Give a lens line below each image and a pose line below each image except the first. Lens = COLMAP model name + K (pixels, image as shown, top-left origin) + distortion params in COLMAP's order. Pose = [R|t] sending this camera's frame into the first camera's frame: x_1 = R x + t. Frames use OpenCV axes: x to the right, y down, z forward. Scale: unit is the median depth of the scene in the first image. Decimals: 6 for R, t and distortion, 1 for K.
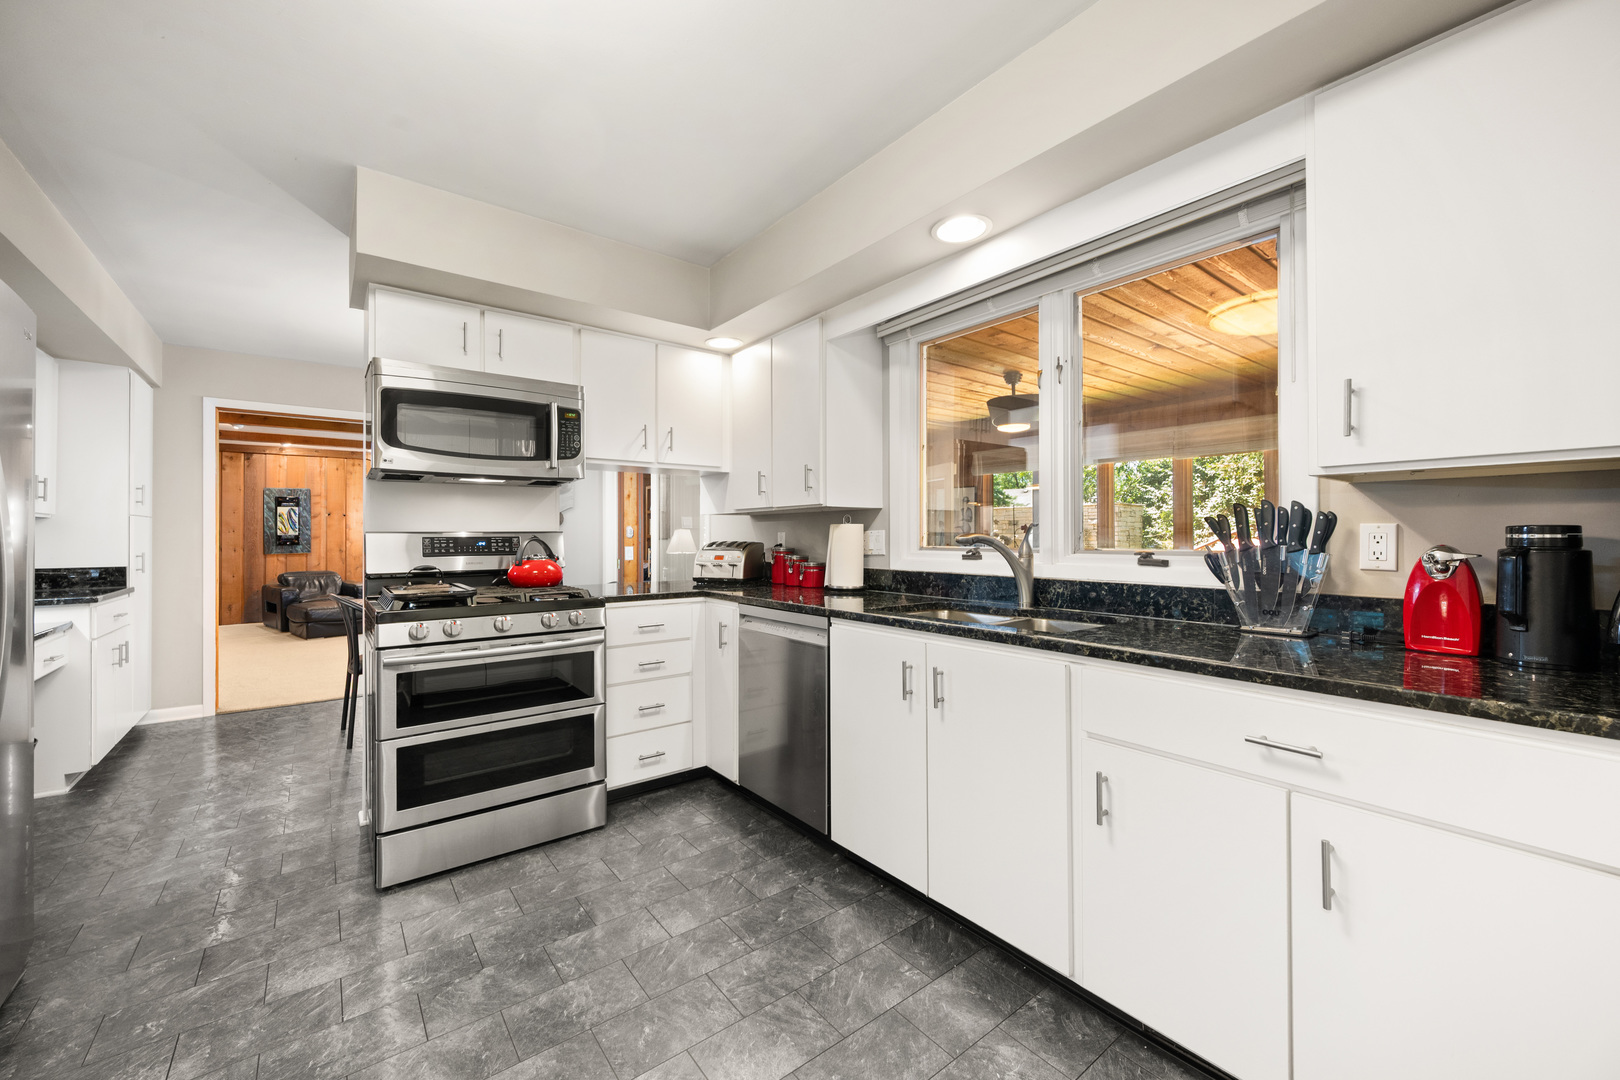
lens RADIAL K [[645.9, 0, 796.4], [0, 645.9, 540.2], [0, 0, 1]] dist [-0.000736, 0.000108]
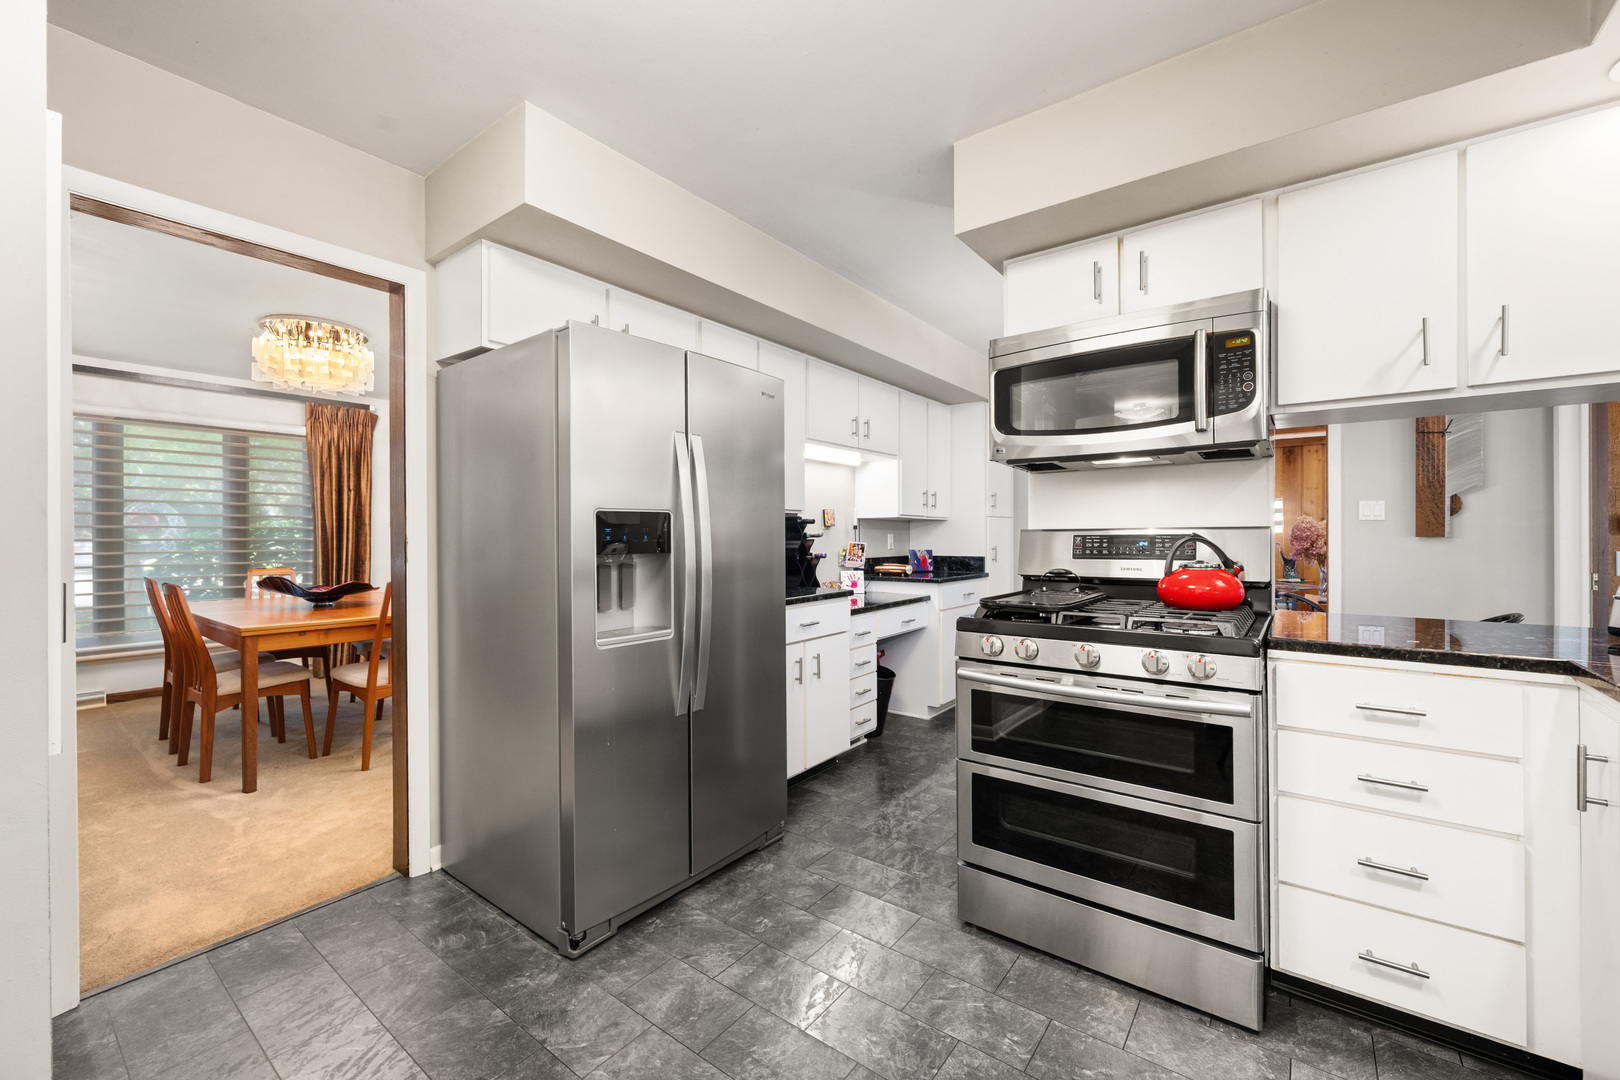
lens RADIAL K [[645.9, 0, 818.0], [0, 645.9, 536.8], [0, 0, 1]] dist [-0.000736, 0.000108]
pose [[0.287065, 0.007472, -0.957882, 0.142062], [-0.005215, 0.999967, 0.006238, -0.006201], [0.957897, 0.003205, 0.287095, 0.445290]]
